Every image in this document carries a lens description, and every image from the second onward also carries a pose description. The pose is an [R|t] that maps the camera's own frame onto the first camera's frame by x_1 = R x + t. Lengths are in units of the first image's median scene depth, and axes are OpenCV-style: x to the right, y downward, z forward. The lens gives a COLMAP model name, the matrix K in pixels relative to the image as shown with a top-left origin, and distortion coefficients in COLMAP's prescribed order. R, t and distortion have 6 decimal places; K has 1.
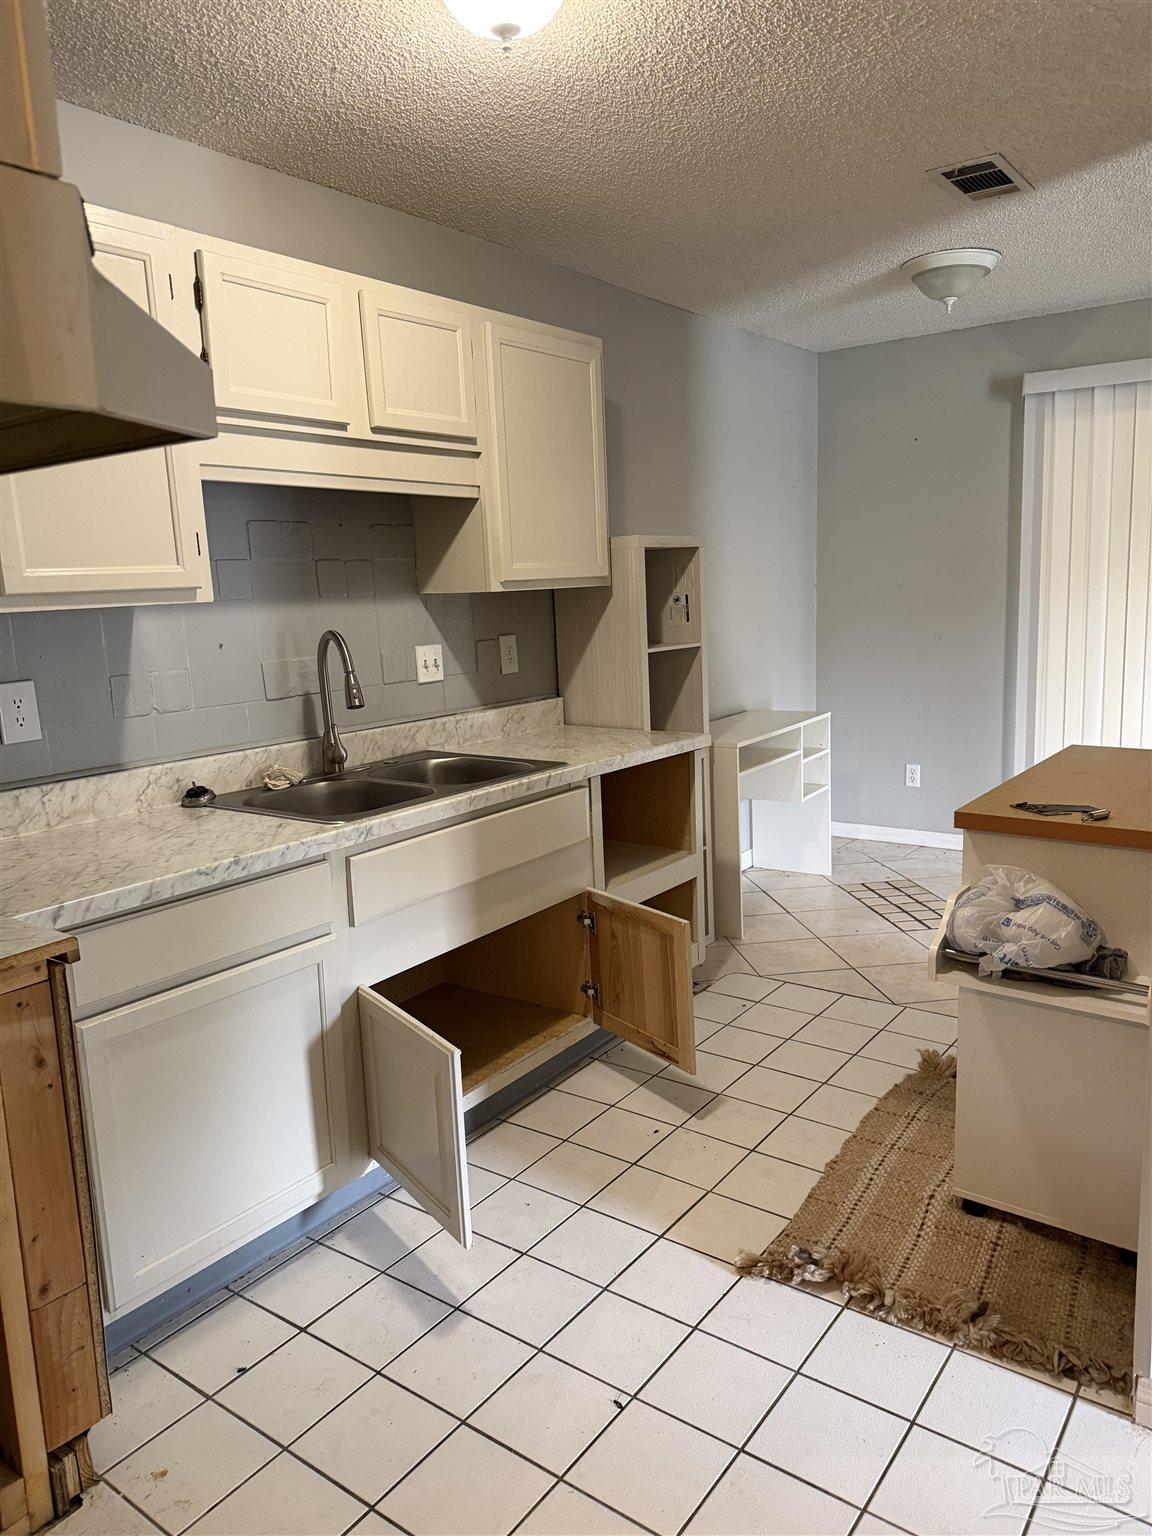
lens RADIAL K [[1088.7, 0, 601.5], [0, 1088.7, 789.1], [0, 0, 1]] dist [0.000281, -0.001815]
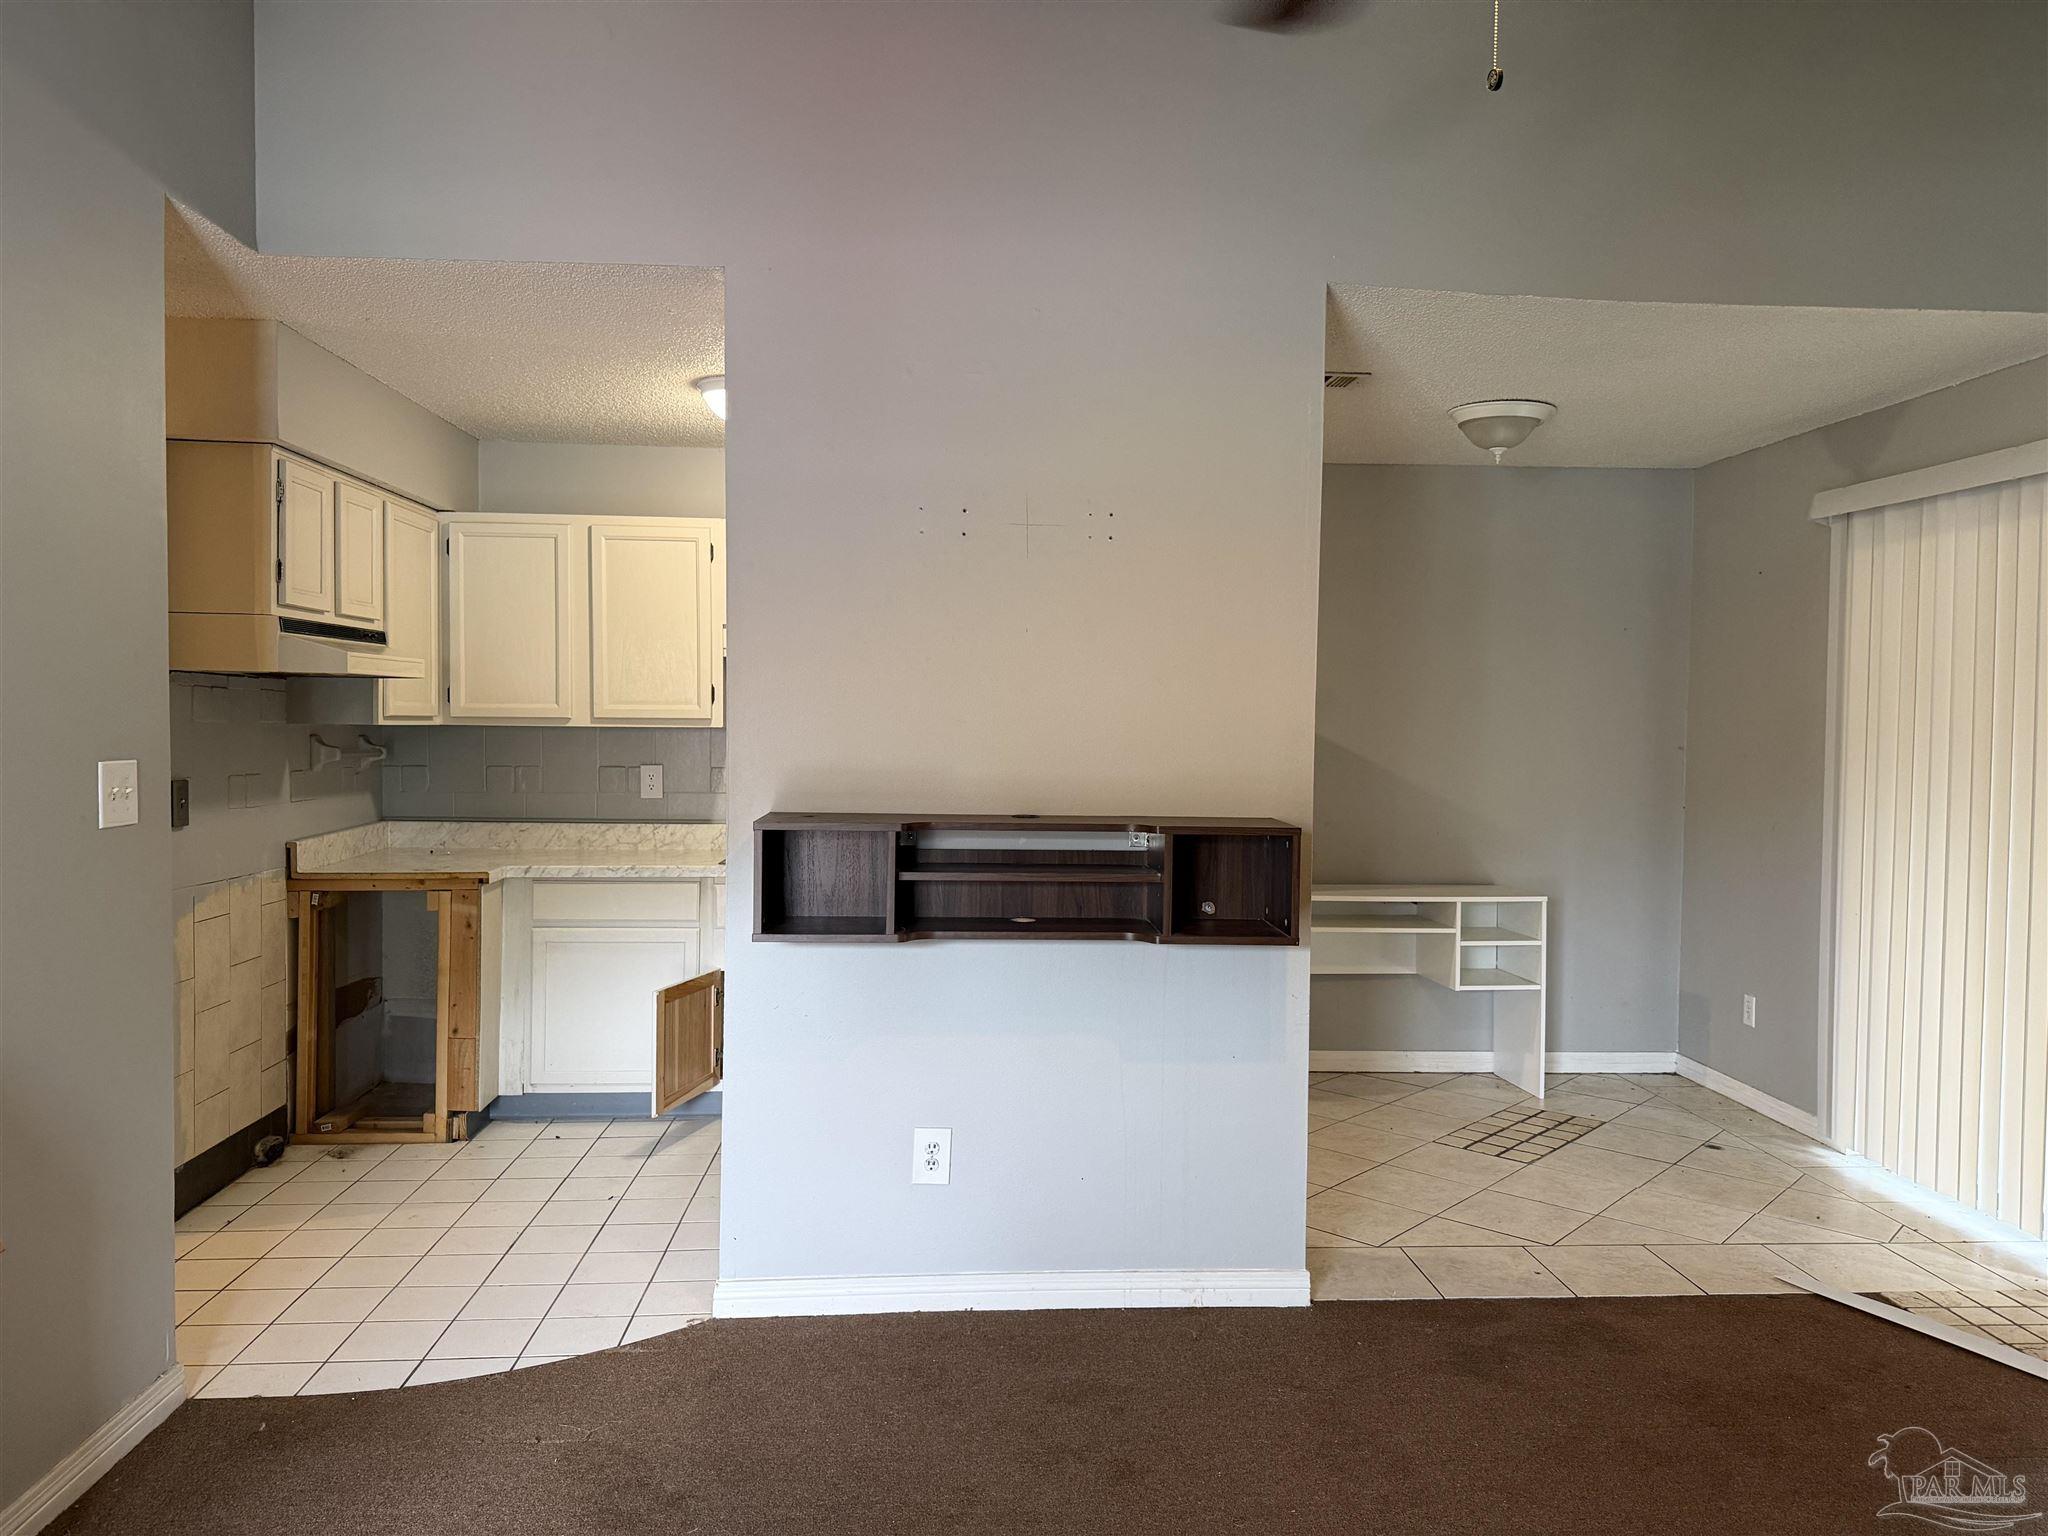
lens RADIAL K [[1441.6, 0, 1028.6], [0, 1441.6, 769.1], [0, 0, 1]] dist [0.027858, -0.035864]
pose [[0.632596, 0.077762, -0.770568, 1.333623], [-0.180464, 0.982359, -0.049017, -0.067547], [0.753163, 0.170068, 0.635470, -0.039022]]
